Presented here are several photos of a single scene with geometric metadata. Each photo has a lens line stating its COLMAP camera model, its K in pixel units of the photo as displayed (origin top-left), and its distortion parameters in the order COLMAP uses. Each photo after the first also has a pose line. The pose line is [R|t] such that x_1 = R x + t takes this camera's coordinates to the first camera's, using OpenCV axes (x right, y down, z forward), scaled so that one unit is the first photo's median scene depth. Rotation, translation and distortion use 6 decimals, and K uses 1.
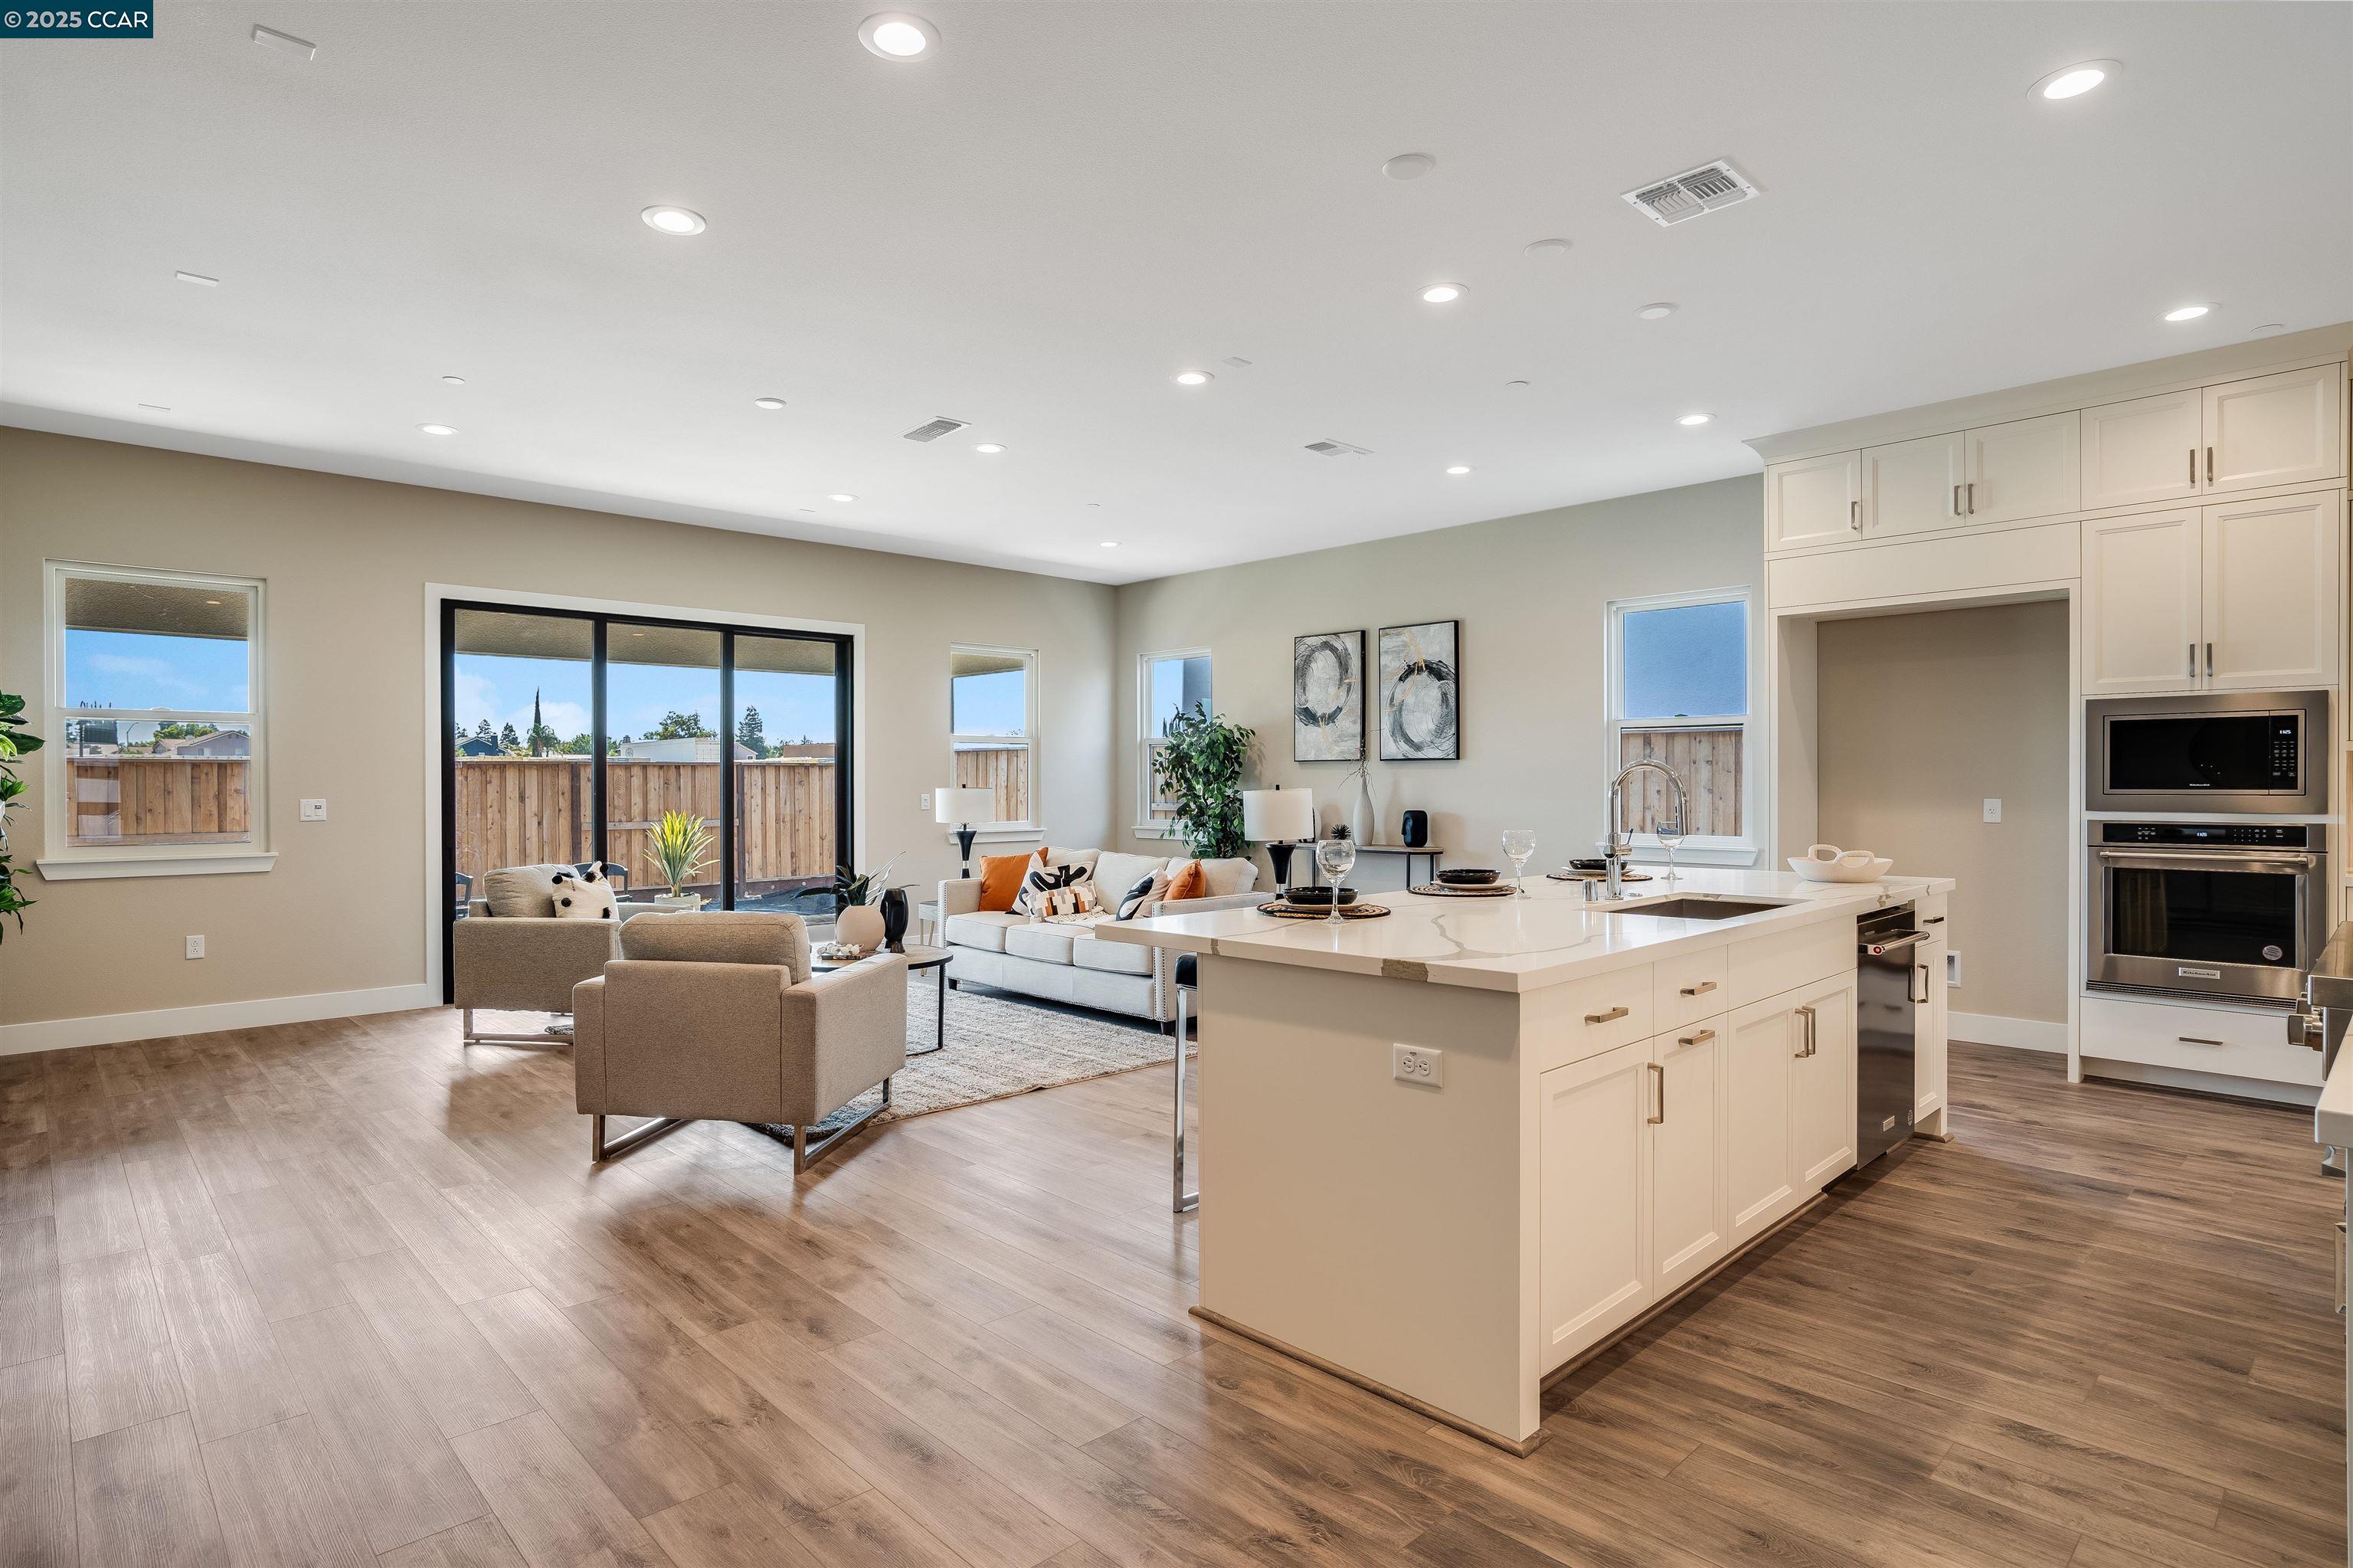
lens RADIAL K [[1201.5, 0, 1180.4], [0, 1201.5, 786.8], [0, 0, 1]] dist [-0.033759, 0.003138]
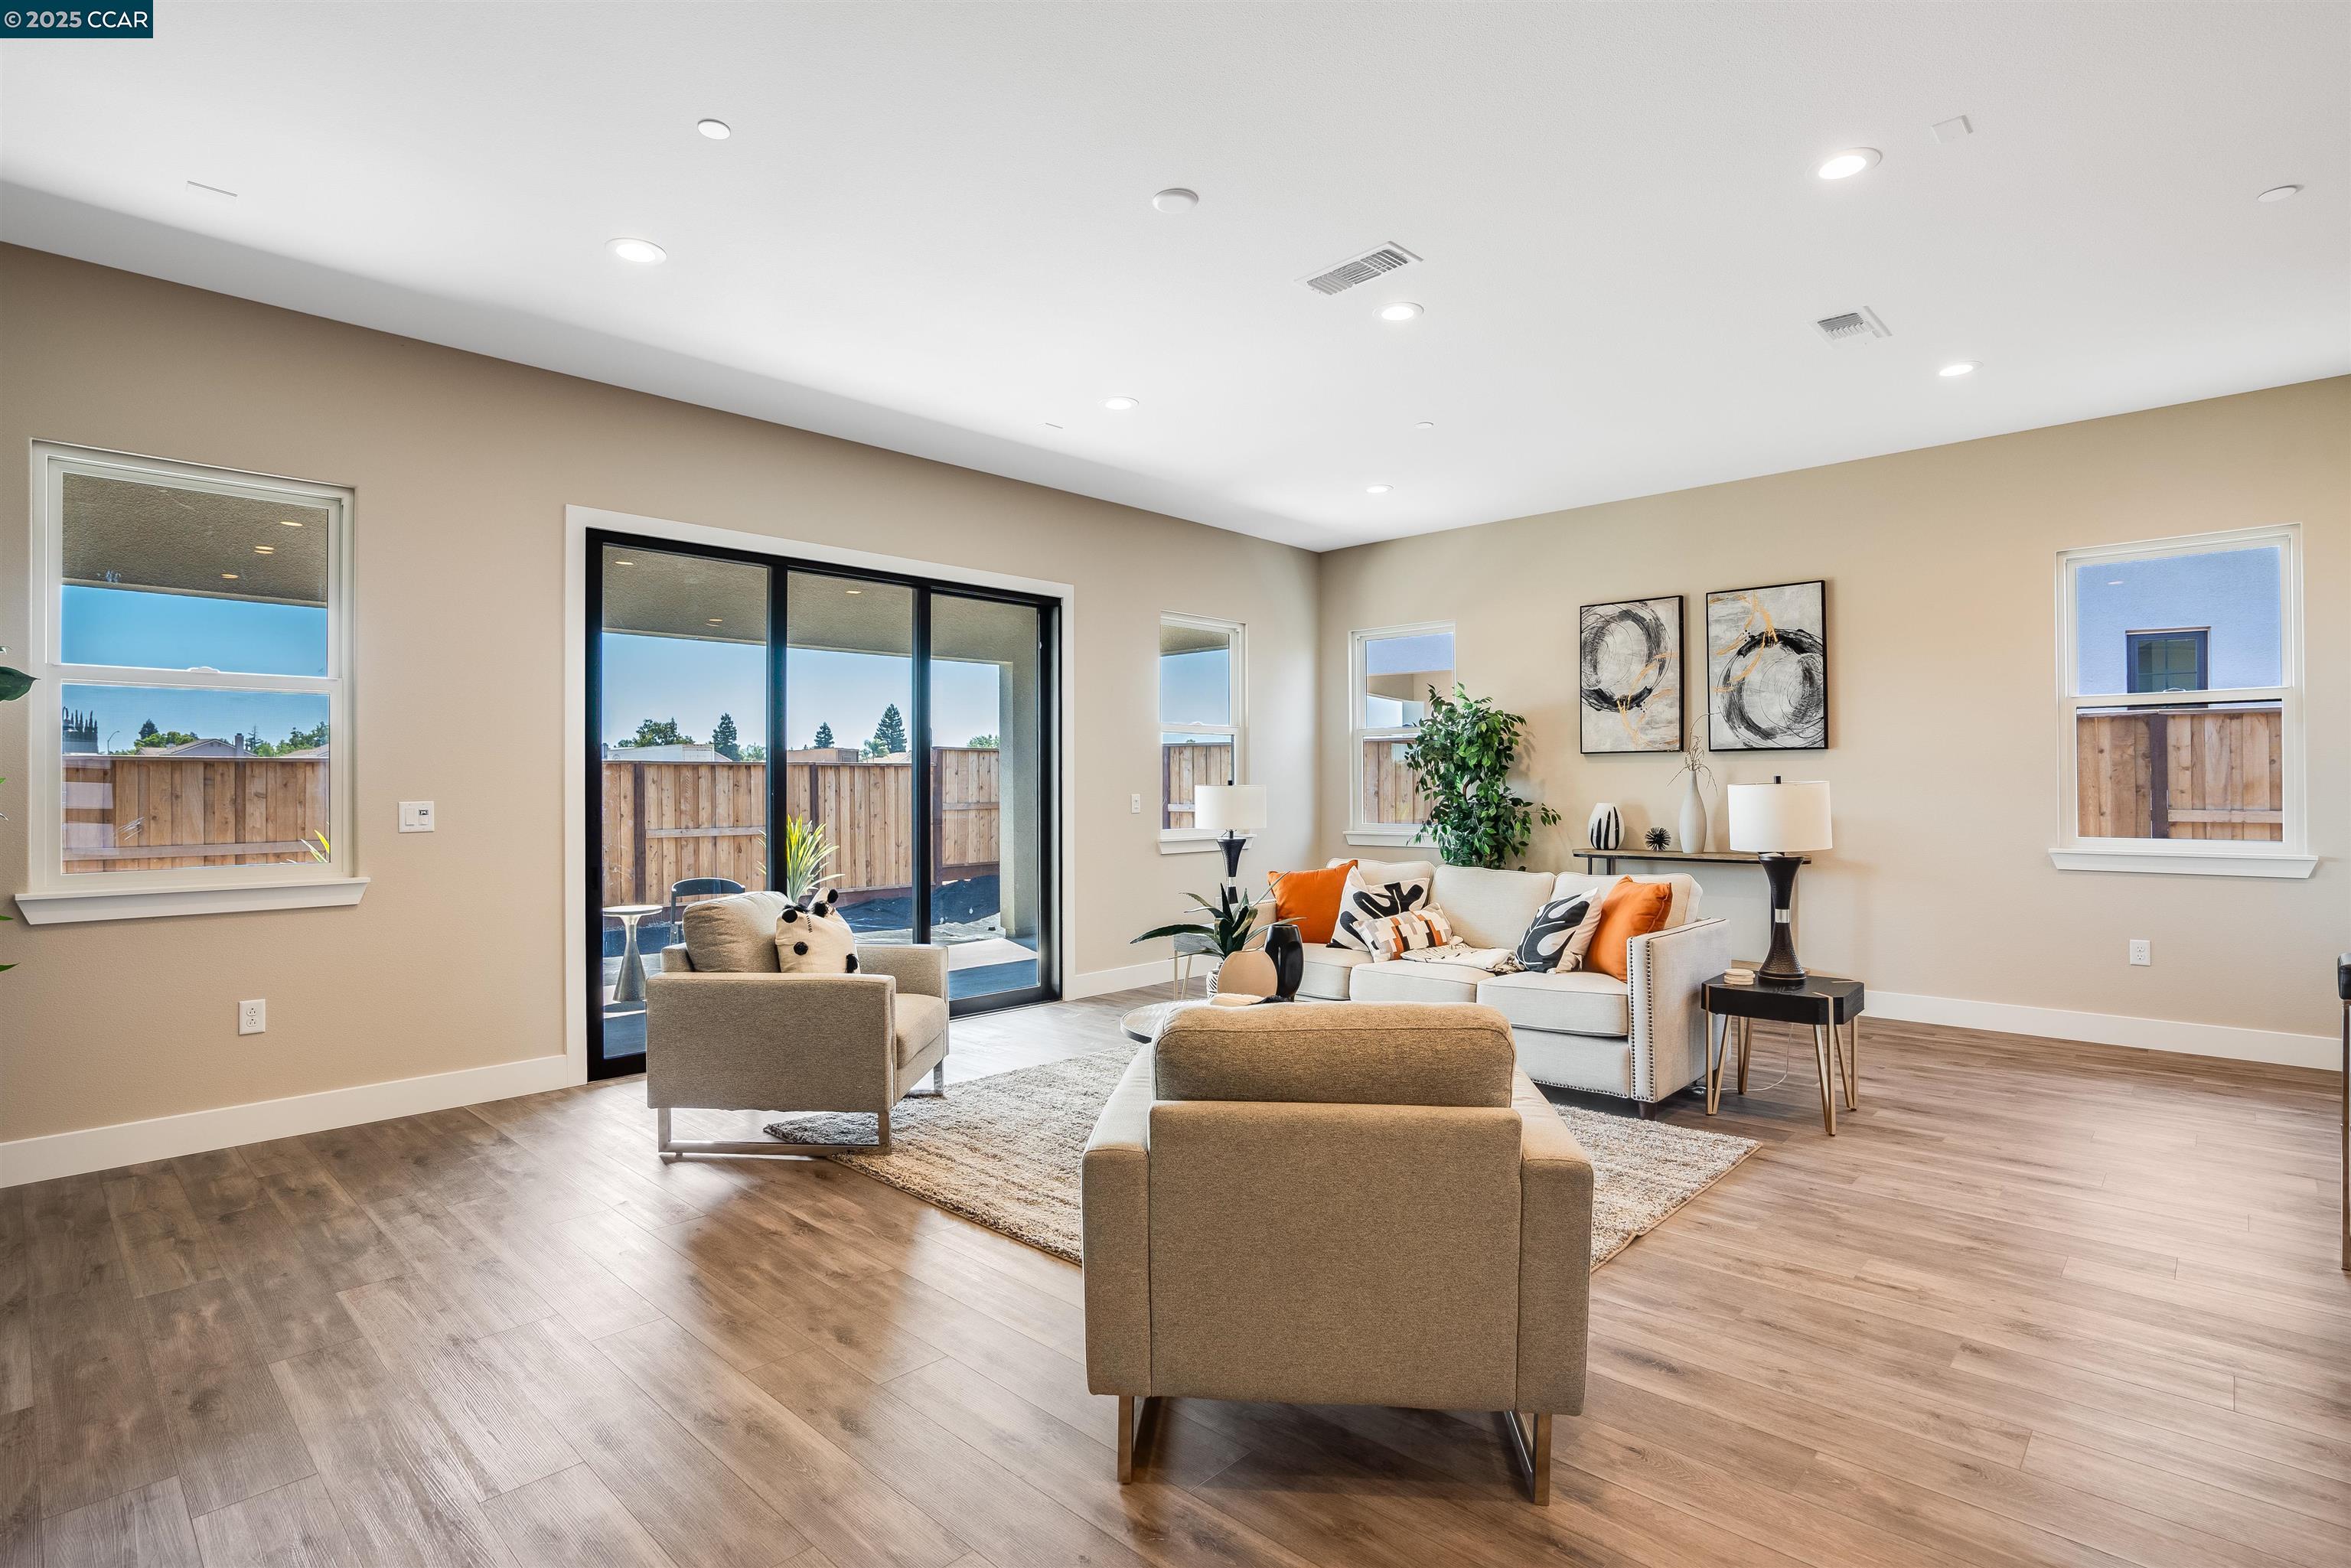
lens RADIAL K [[1126.7, 0, 1181.2], [0, 1126.7, 785.9], [0, 0, 1]] dist [-0.039326, 0.004166]
pose [[0.999051, -0.003768, 0.043383, -0.294724], [0.003932, 0.999985, -0.003703, 0.004876], [-0.043368, 0.003871, 0.999052, 0.305361]]
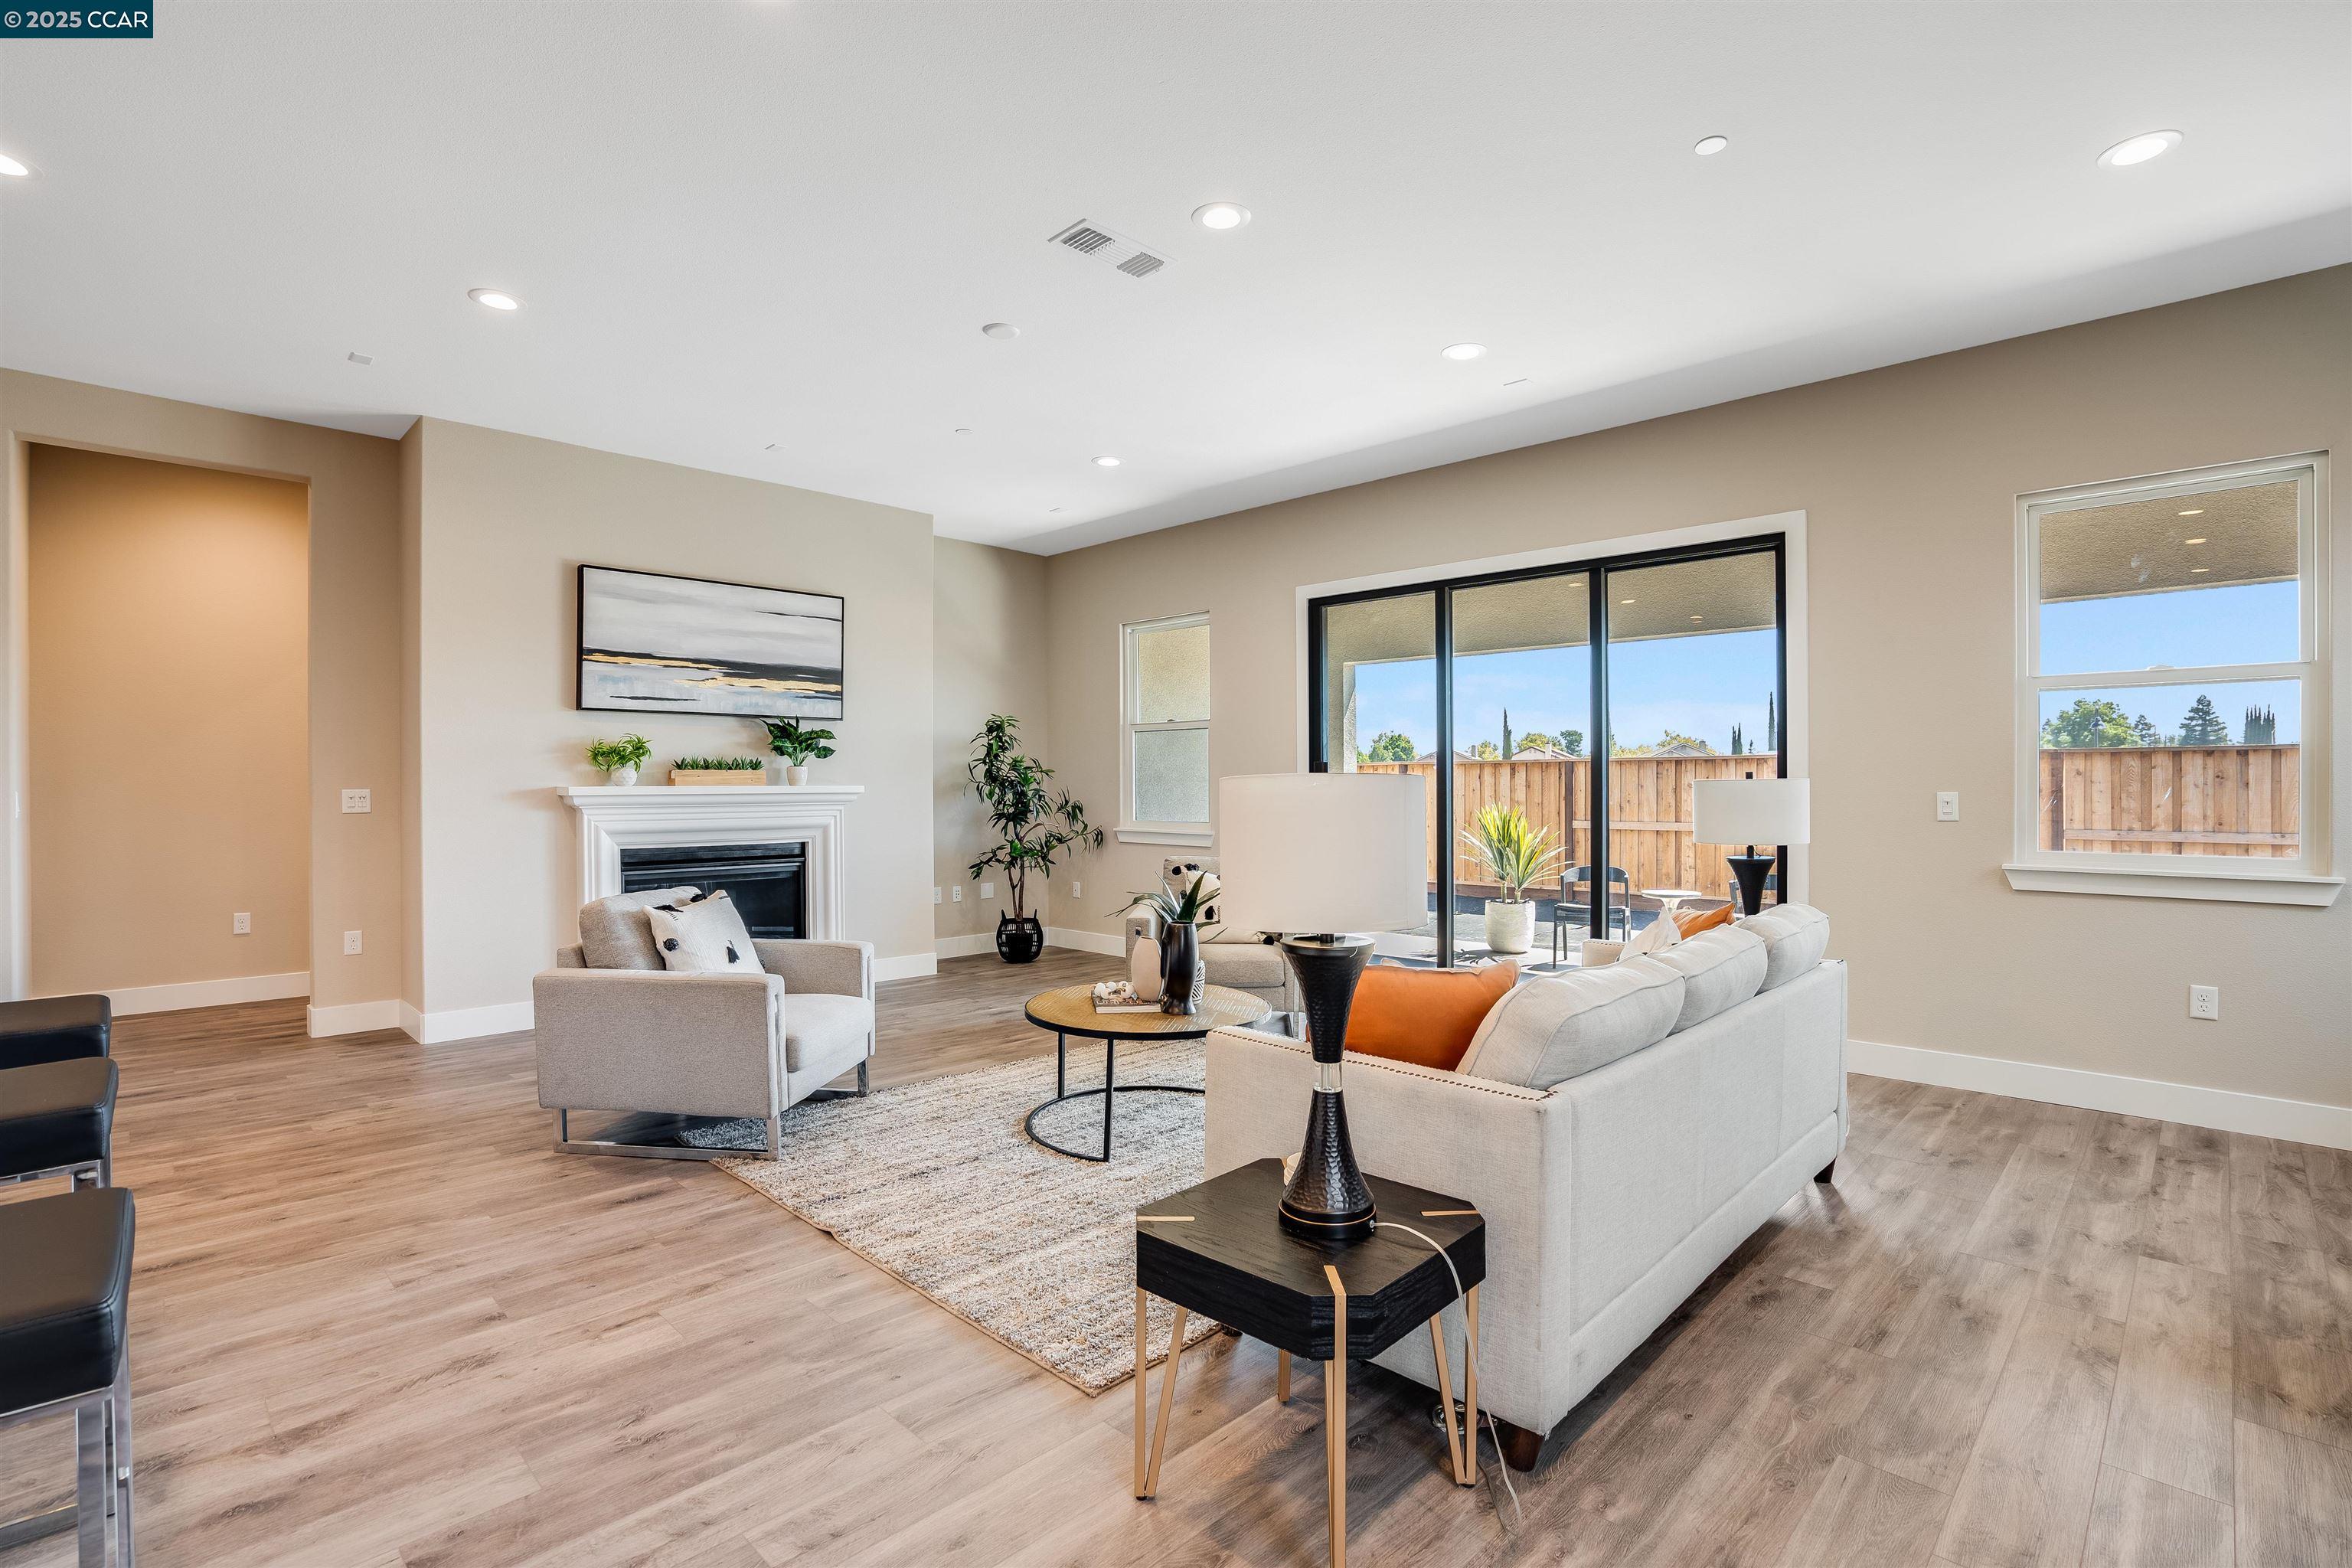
lens RADIAL K [[1090.0, 0, 1170.1], [0, 1090.0, 799.1], [0, 0, 1]] dist [-0.035762, 0.004145]
pose [[0.022628, 0.016985, -0.999600, 0.358326], [-0.002699, 0.999853, 0.016928, 0.002145], [0.999740, 0.002315, 0.022671, 0.885084]]
